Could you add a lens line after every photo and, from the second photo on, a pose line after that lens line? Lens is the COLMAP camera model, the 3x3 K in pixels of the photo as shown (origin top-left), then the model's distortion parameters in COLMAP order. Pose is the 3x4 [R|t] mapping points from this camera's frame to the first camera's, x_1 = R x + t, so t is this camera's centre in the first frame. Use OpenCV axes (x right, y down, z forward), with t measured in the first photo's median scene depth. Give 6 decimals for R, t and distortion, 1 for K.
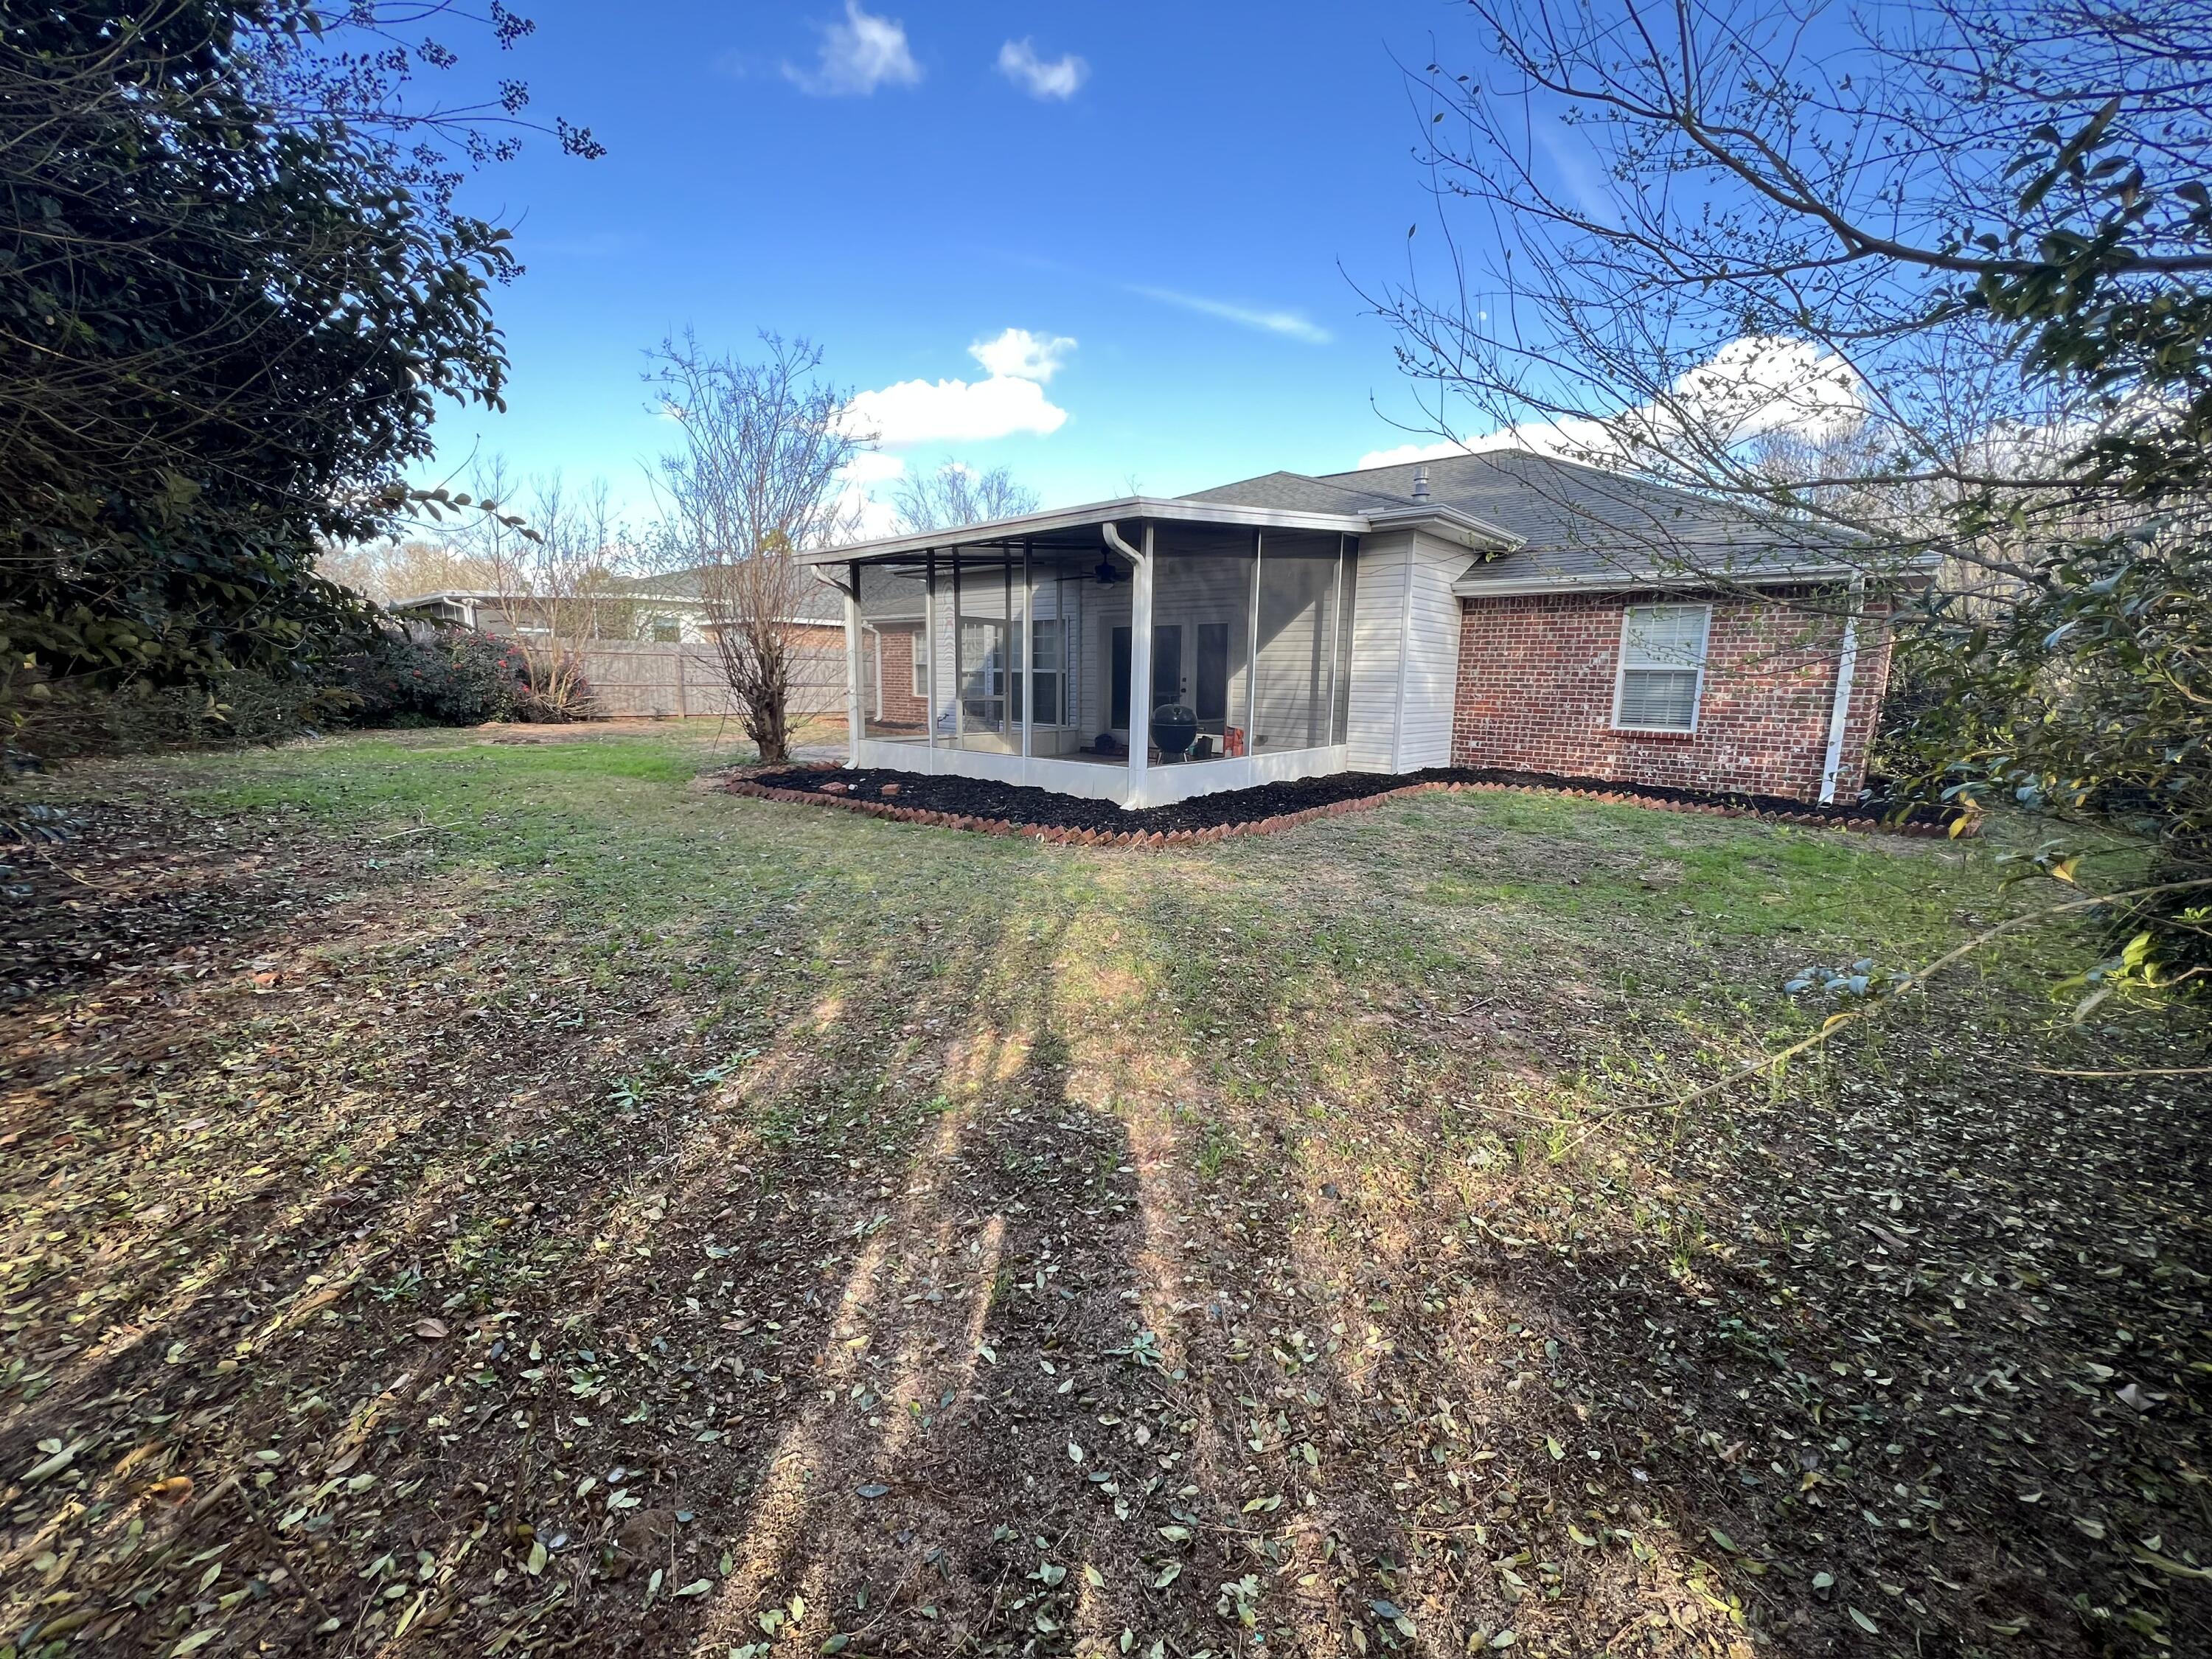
lens RADIAL K [[885.9, 0, 1106.0], [0, 885.9, 829.5], [0, 0, 1]] dist [-0.002484, 0.000282]
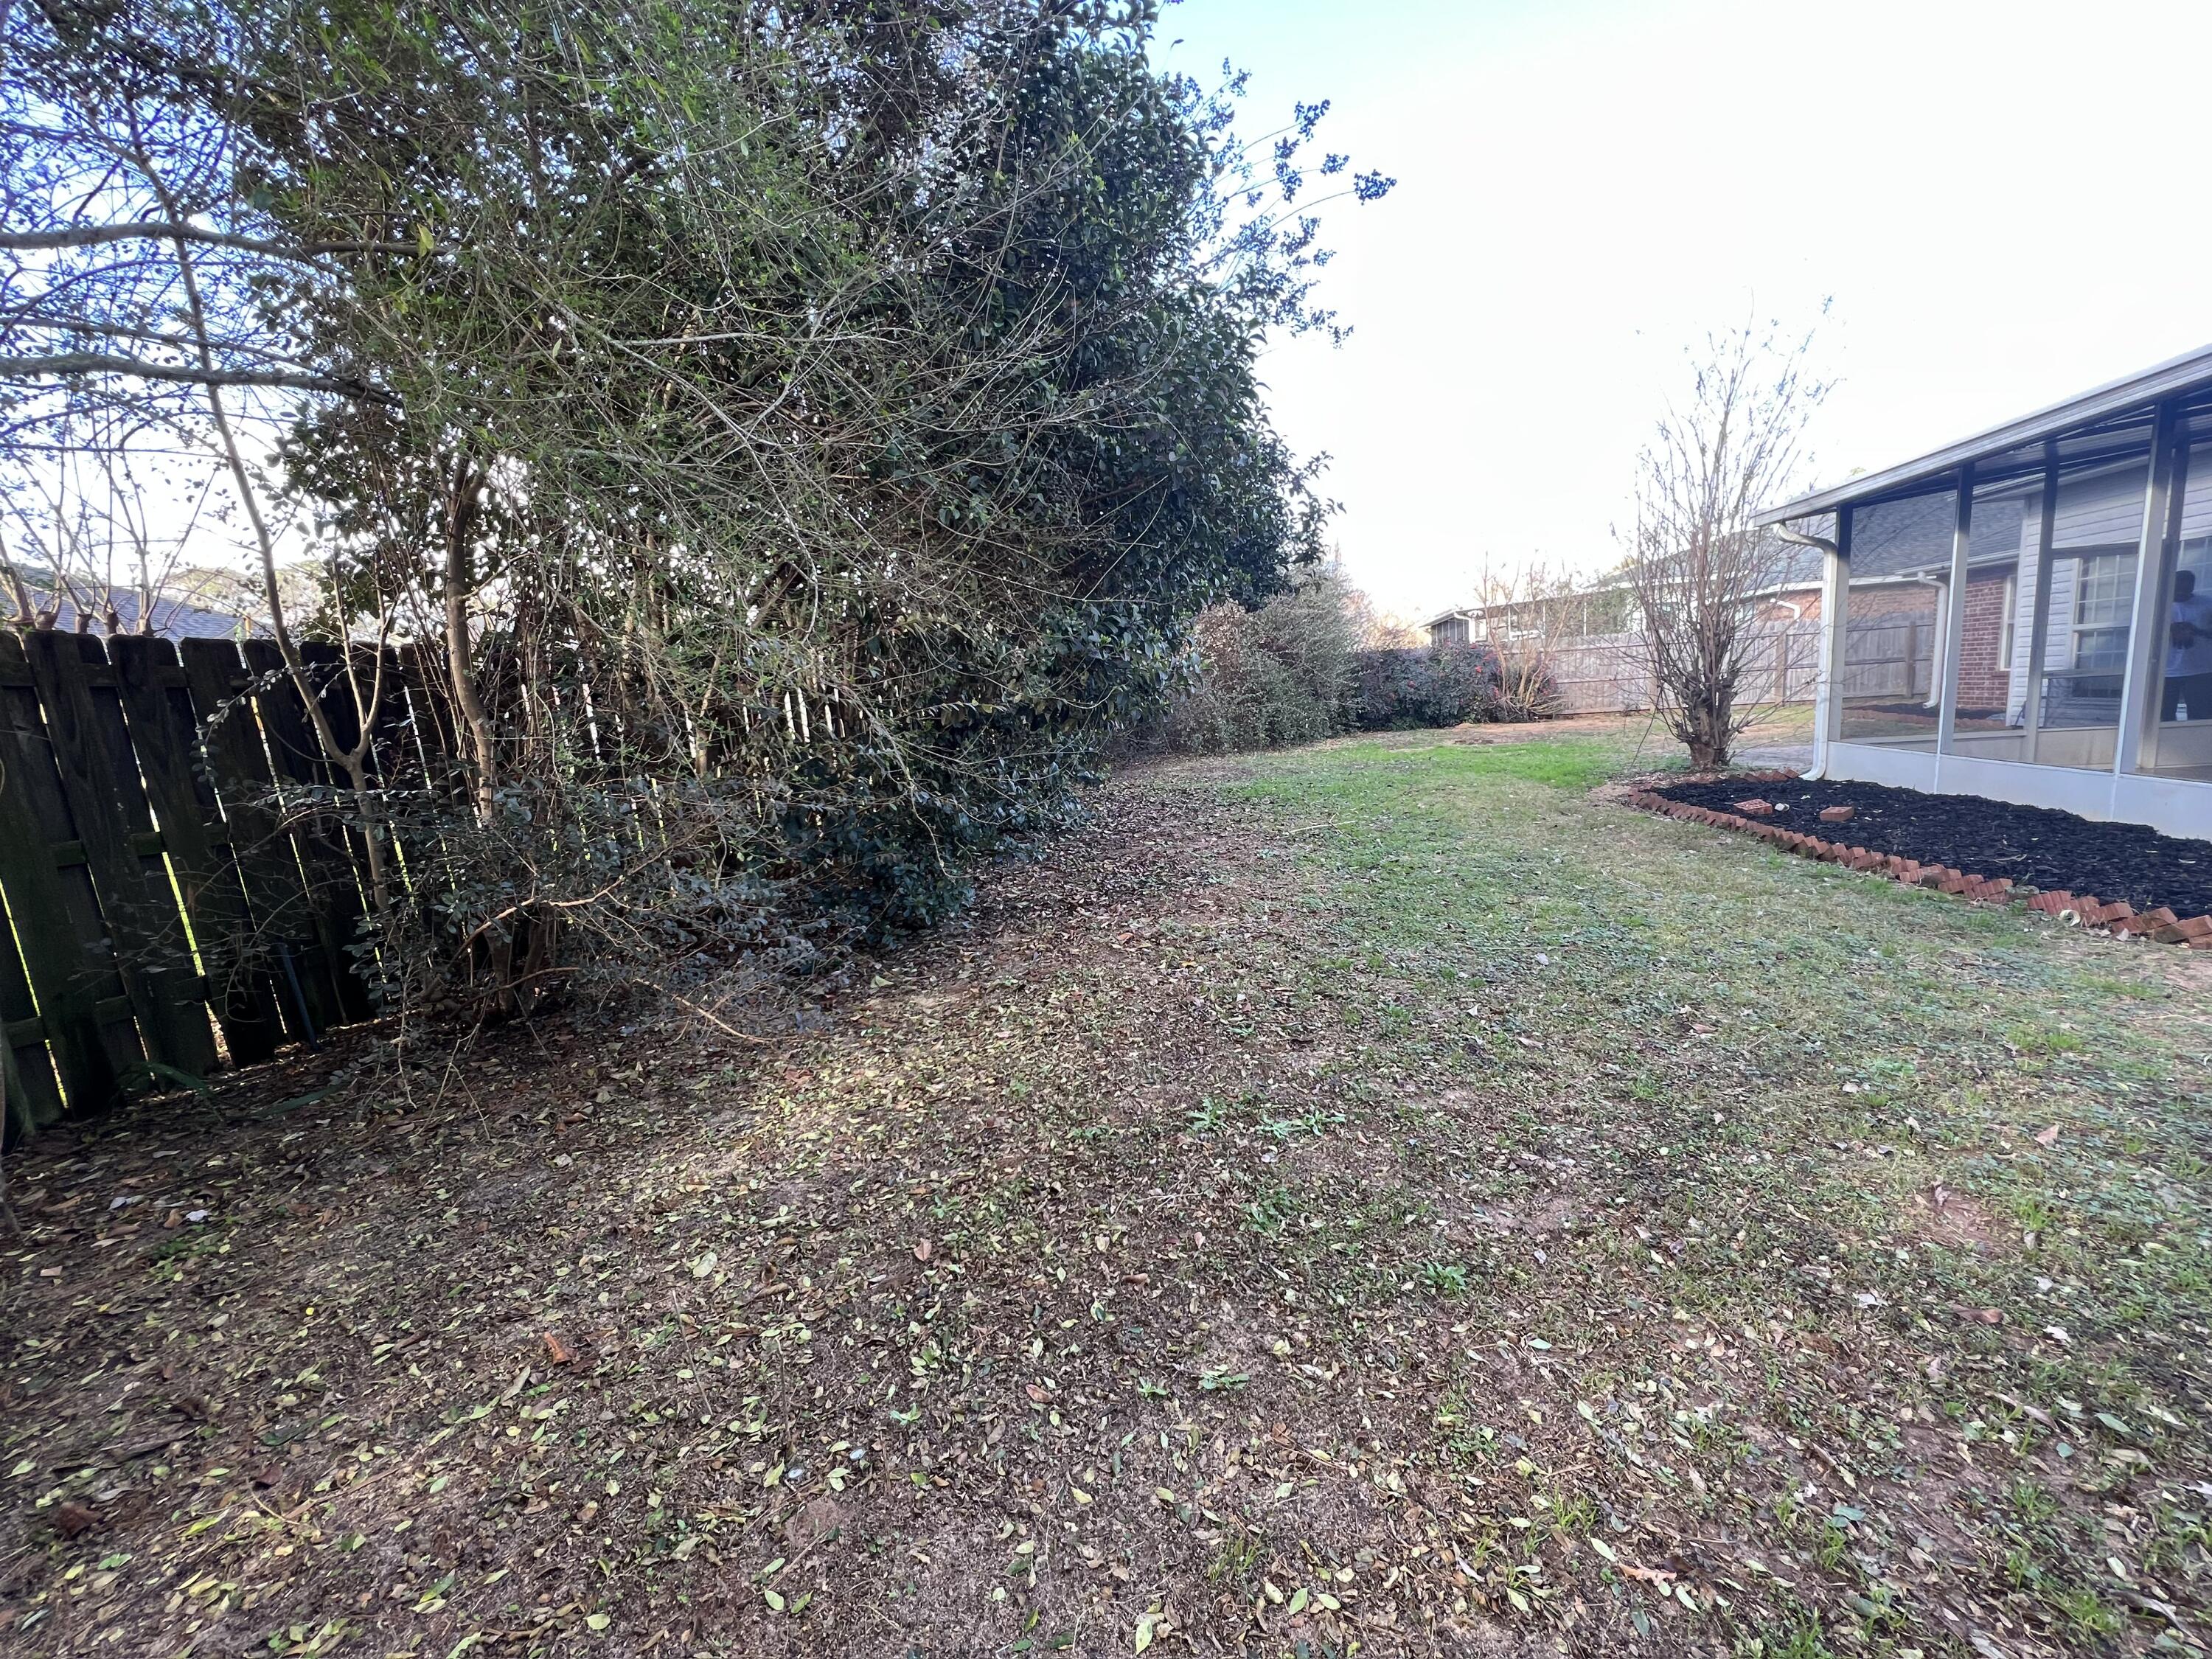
lens RADIAL K [[885.9, 0, 1106.0], [0, 885.9, 829.5], [0, 0, 1]] dist [-0.002484, 0.000282]
pose [[0.502339, 0.080890, -0.860879, 0.080171], [-0.070797, 0.996119, 0.052286, -0.025713], [0.861768, 0.034682, 0.506116, 0.096602]]
